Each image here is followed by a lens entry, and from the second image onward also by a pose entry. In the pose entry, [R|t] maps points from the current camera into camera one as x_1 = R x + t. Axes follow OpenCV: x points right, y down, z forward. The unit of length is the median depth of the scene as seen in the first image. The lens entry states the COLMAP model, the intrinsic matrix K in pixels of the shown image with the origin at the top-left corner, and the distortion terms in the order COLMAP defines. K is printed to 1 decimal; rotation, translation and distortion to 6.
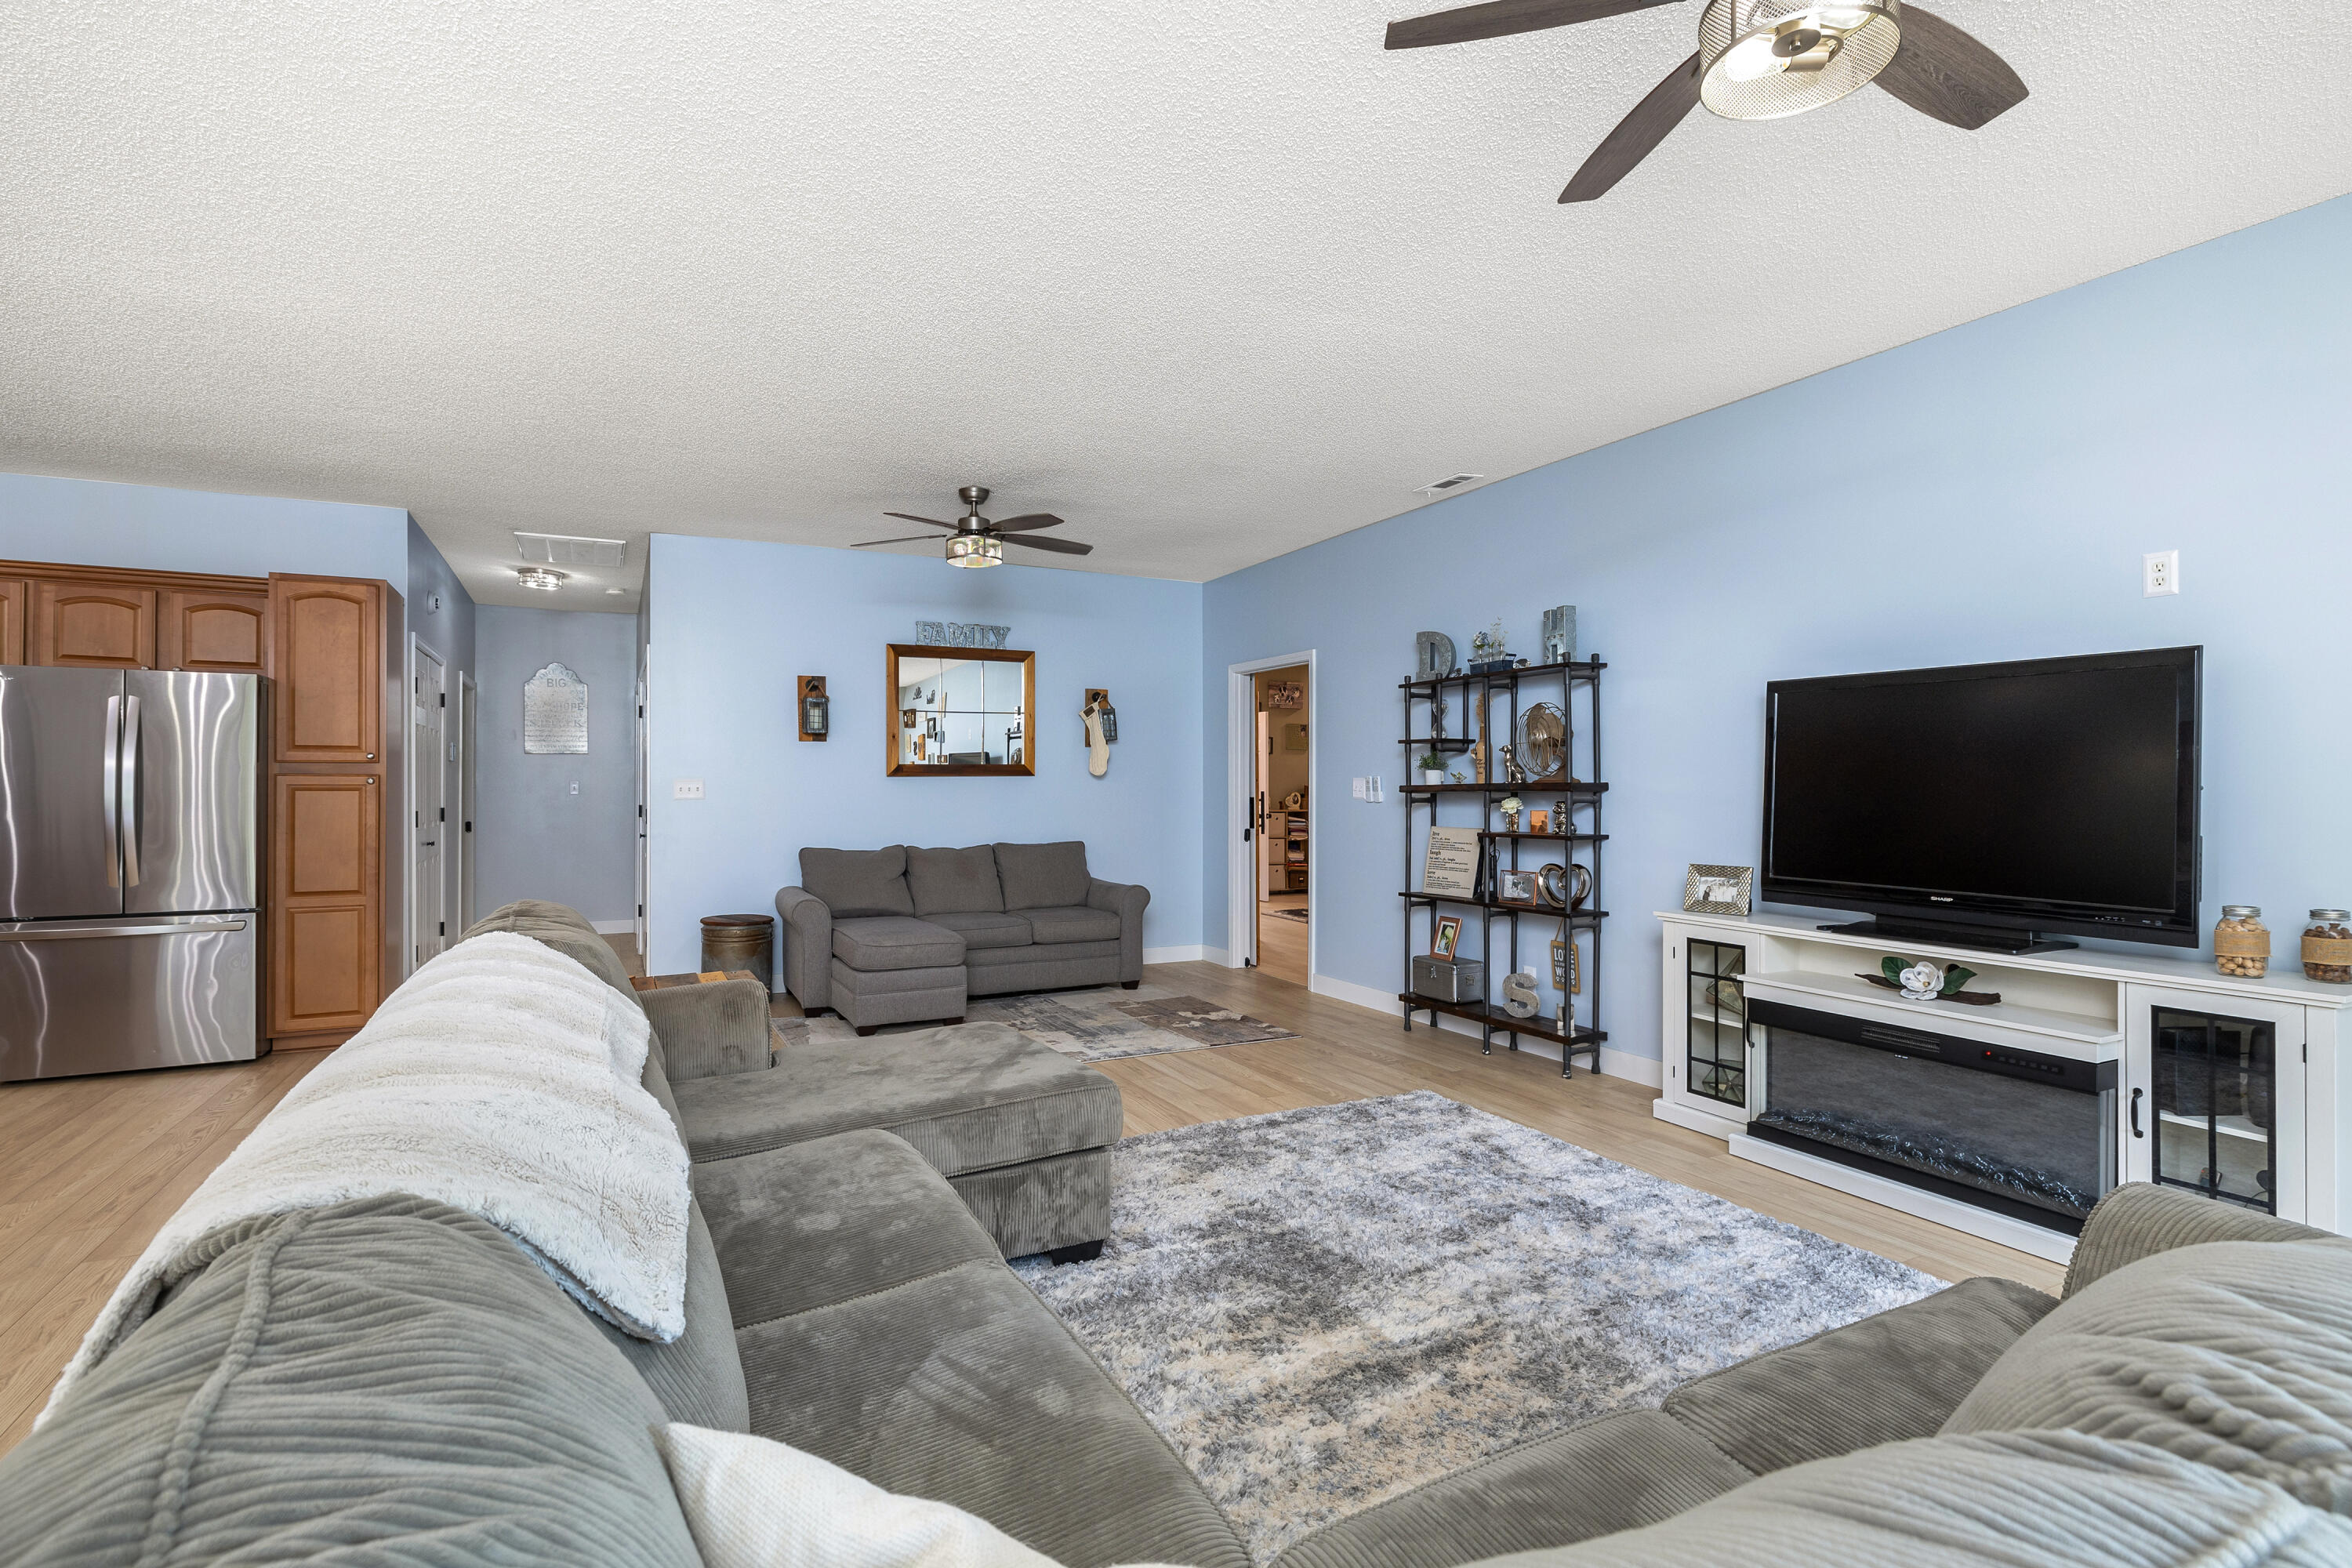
lens RADIAL K [[1123.4, 0, 1176.0], [0, 1123.4, 784.0], [0, 0, 1]] dist [-0.005985, 0.000014]
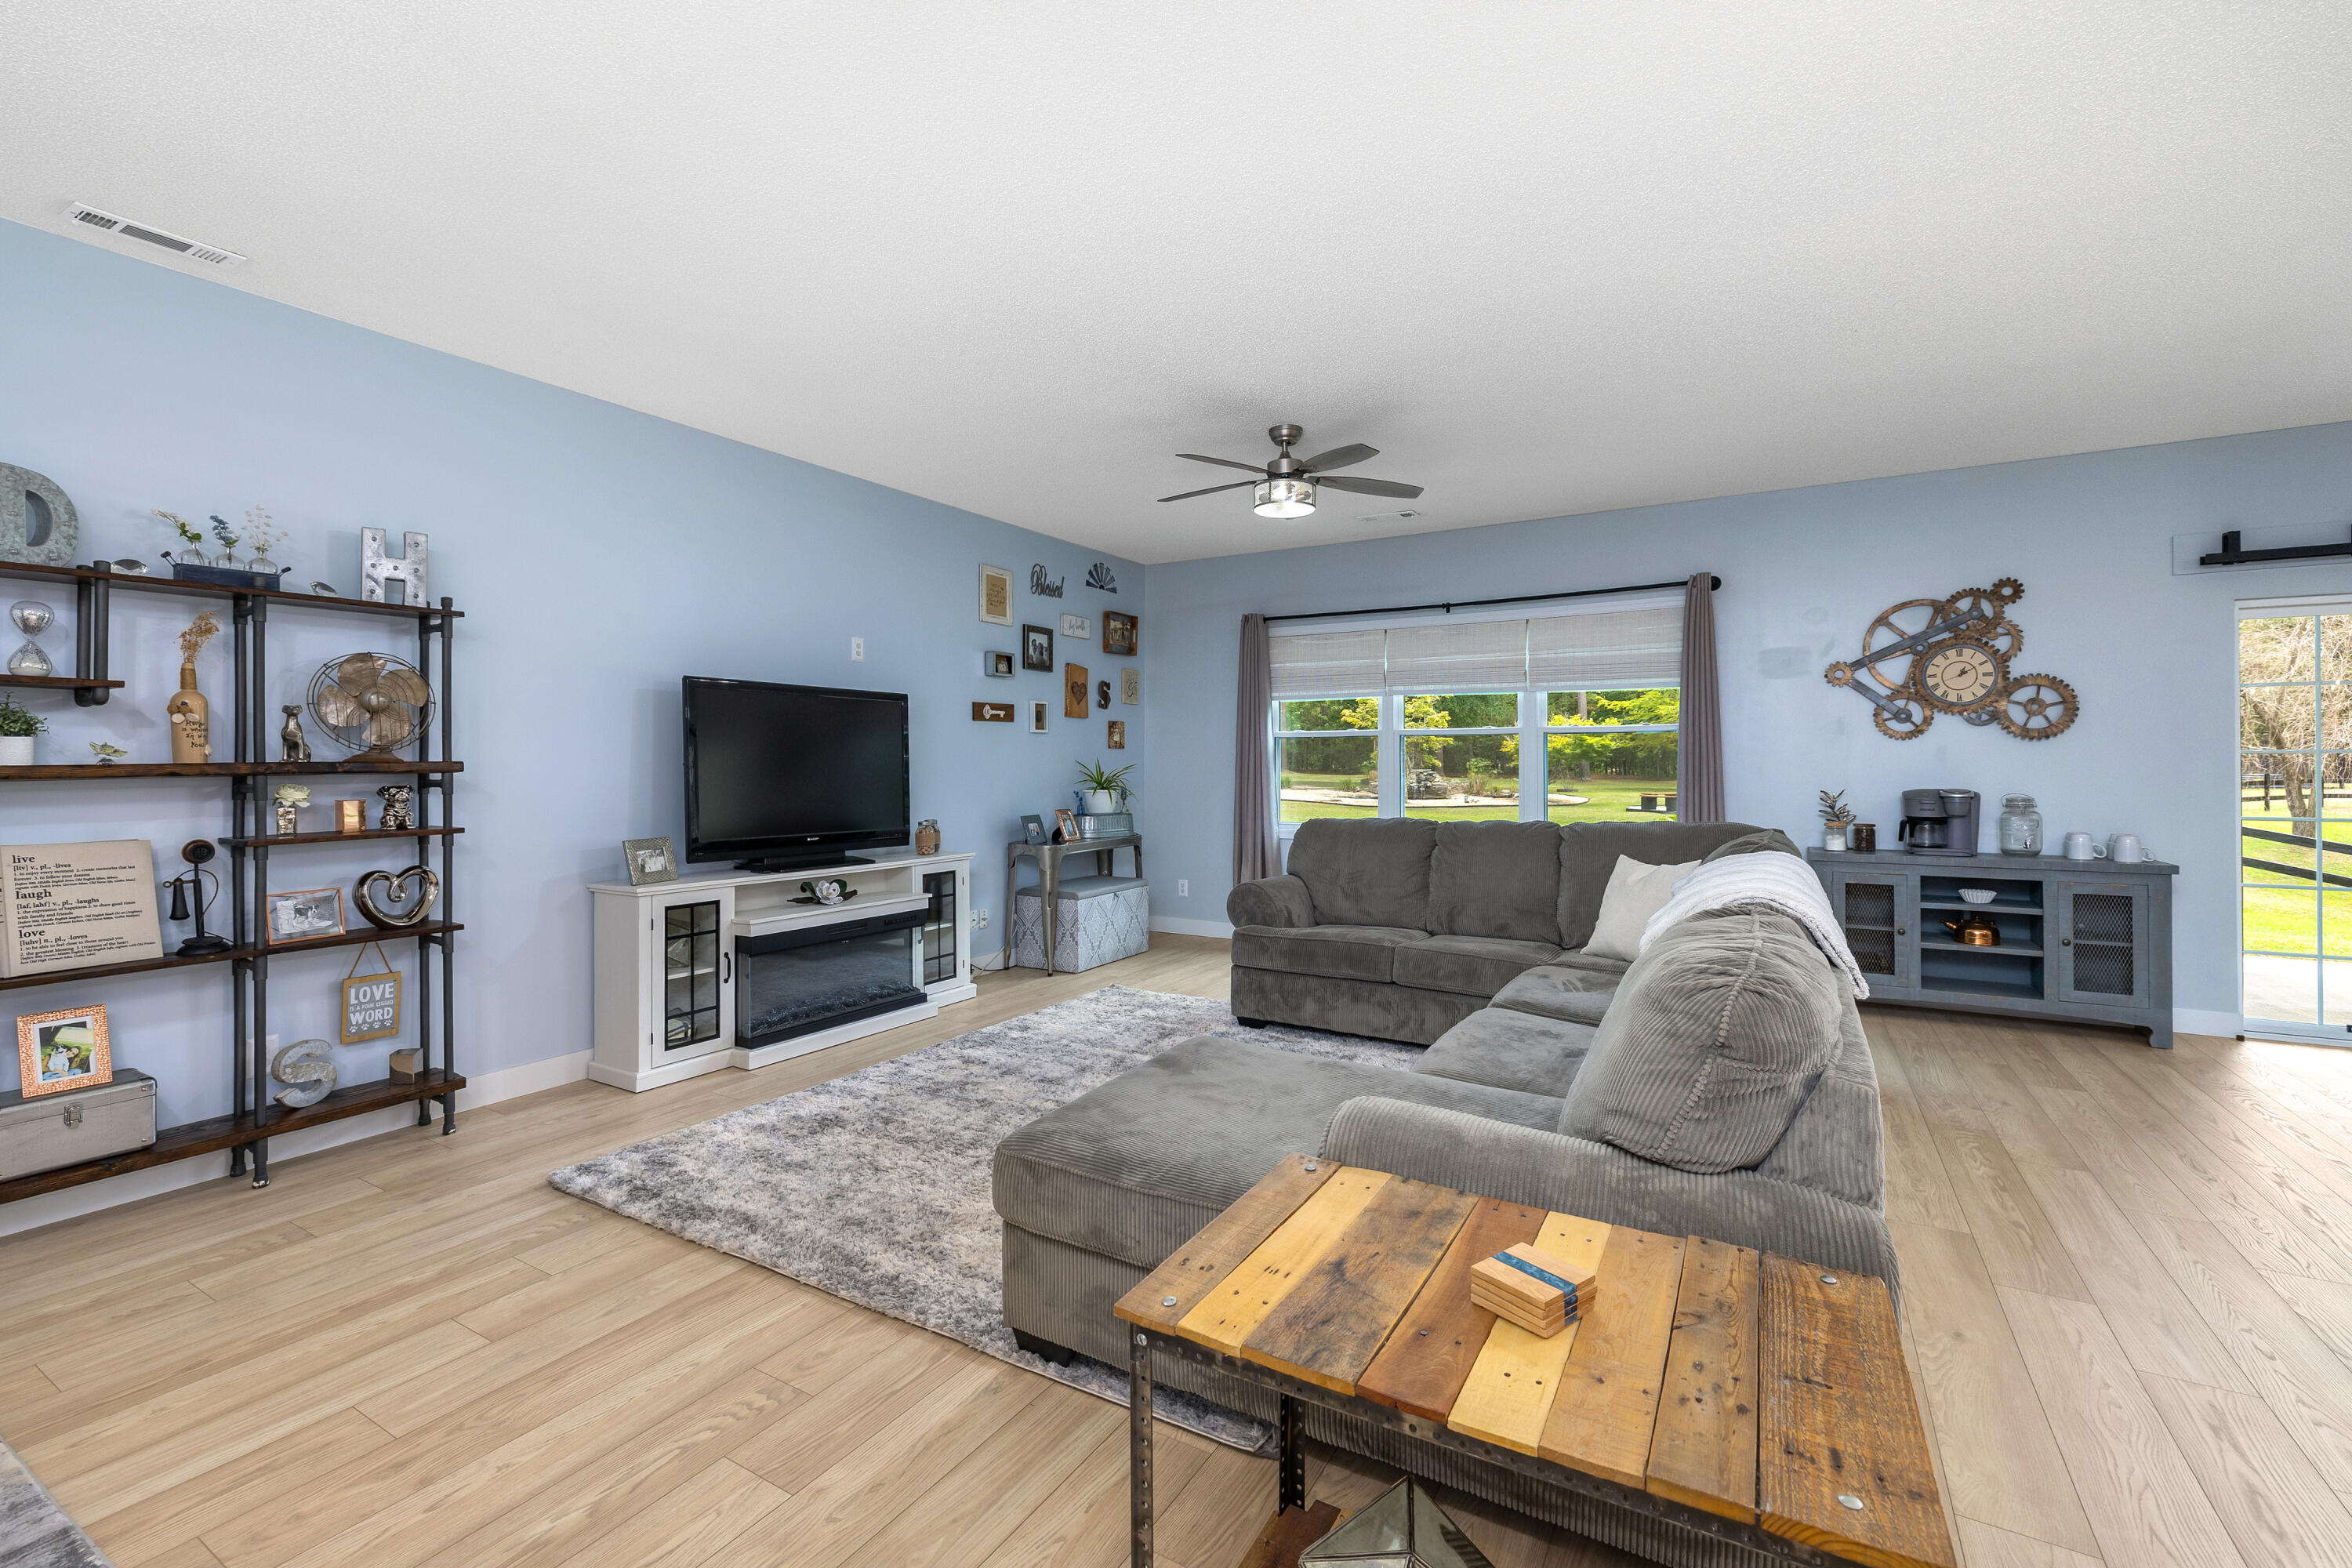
lens RADIAL K [[1007.0, 0, 1176.0], [0, 1007.0, 784.0], [0, 0, 1]] dist [-0.001417, -0.000184]
pose [[-0.531374, -0.015179, 0.847001, -0.628607], [0.002375, 0.999809, 0.019408, 0.002323], [-0.847134, 0.012325, -0.531237, 1.120328]]
